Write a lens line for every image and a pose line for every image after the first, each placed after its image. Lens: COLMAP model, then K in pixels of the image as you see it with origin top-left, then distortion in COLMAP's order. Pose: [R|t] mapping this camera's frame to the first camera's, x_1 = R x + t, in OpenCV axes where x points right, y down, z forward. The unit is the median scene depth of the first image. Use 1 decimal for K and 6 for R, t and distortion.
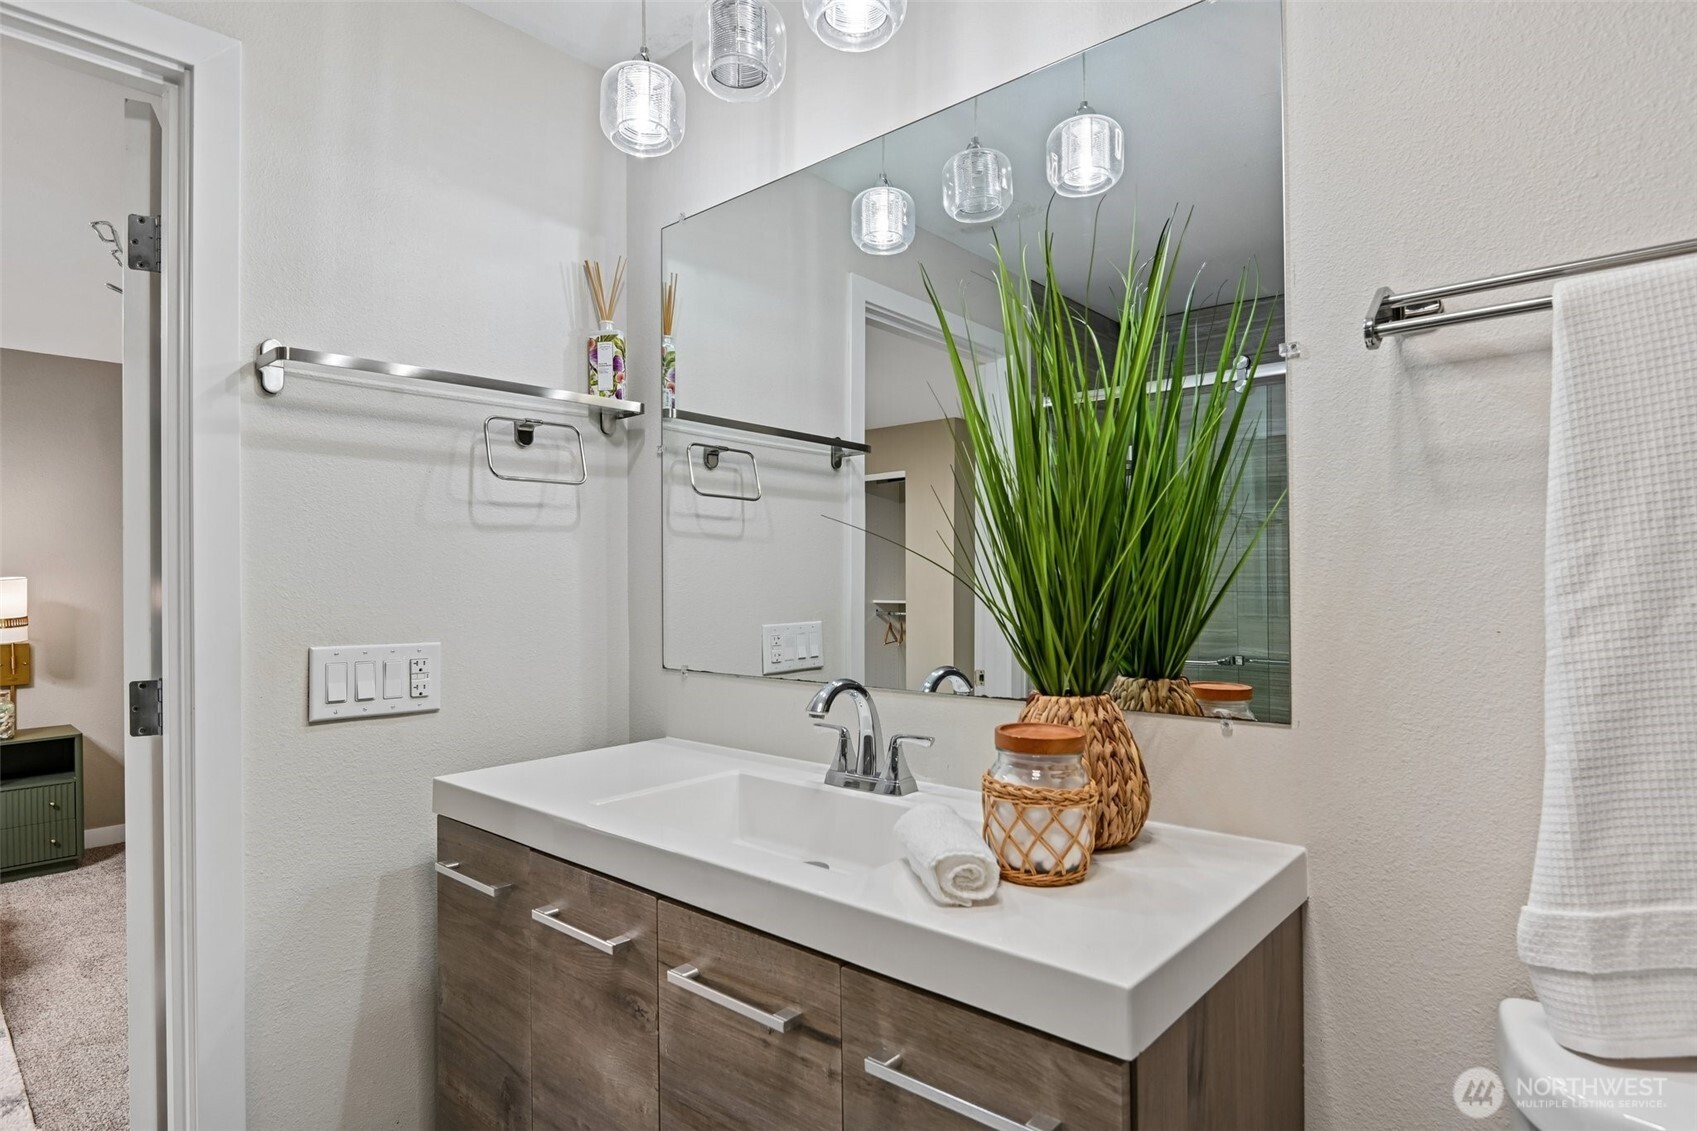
lens RADIAL K [[932.0, 0, 848.0], [0, 932.0, 572.3], [0, 0, 1]] dist [-0.004503, -0.002020]
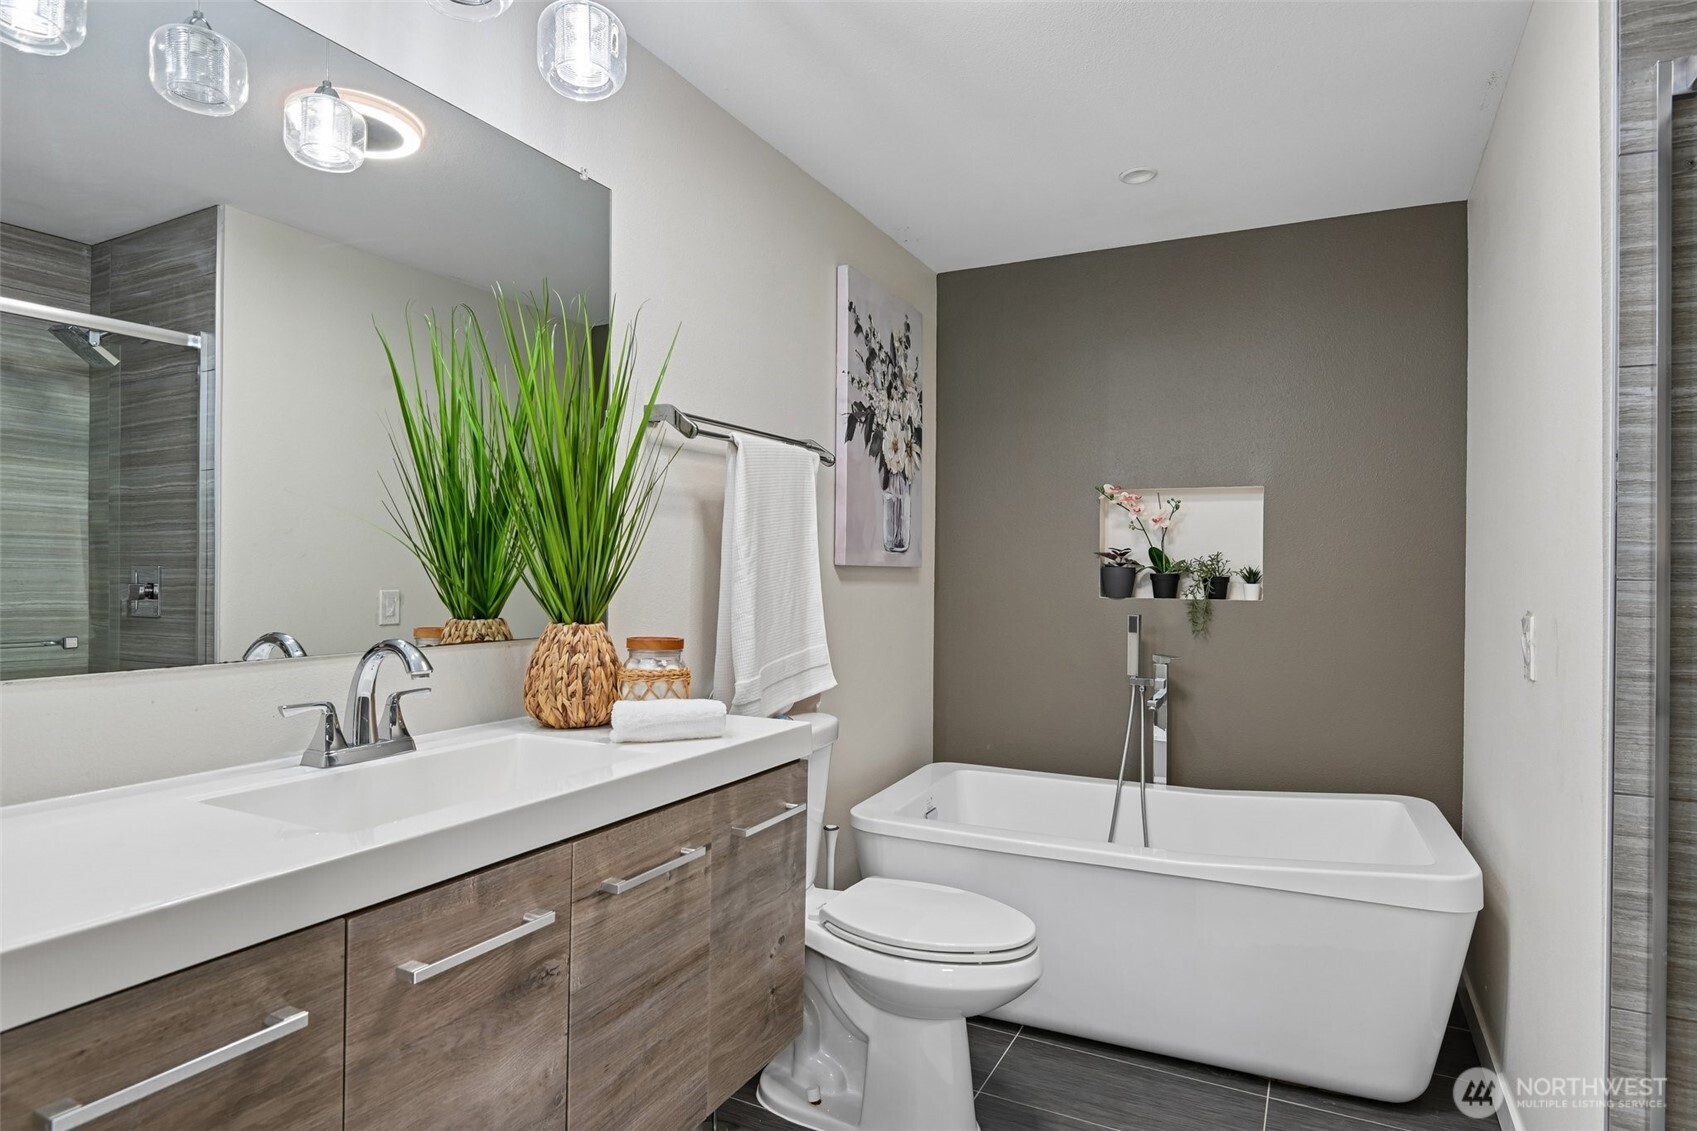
lens RADIAL K [[932.0, 0, 848.0], [0, 932.0, 572.3], [0, 0, 1]] dist [-0.004503, -0.002020]
pose [[-0.260362, 0.005209, 0.965497, -1.272808], [-0.019261, 0.999758, -0.010588, 0.060257], [-0.965319, -0.021353, -0.260199, 0.985319]]
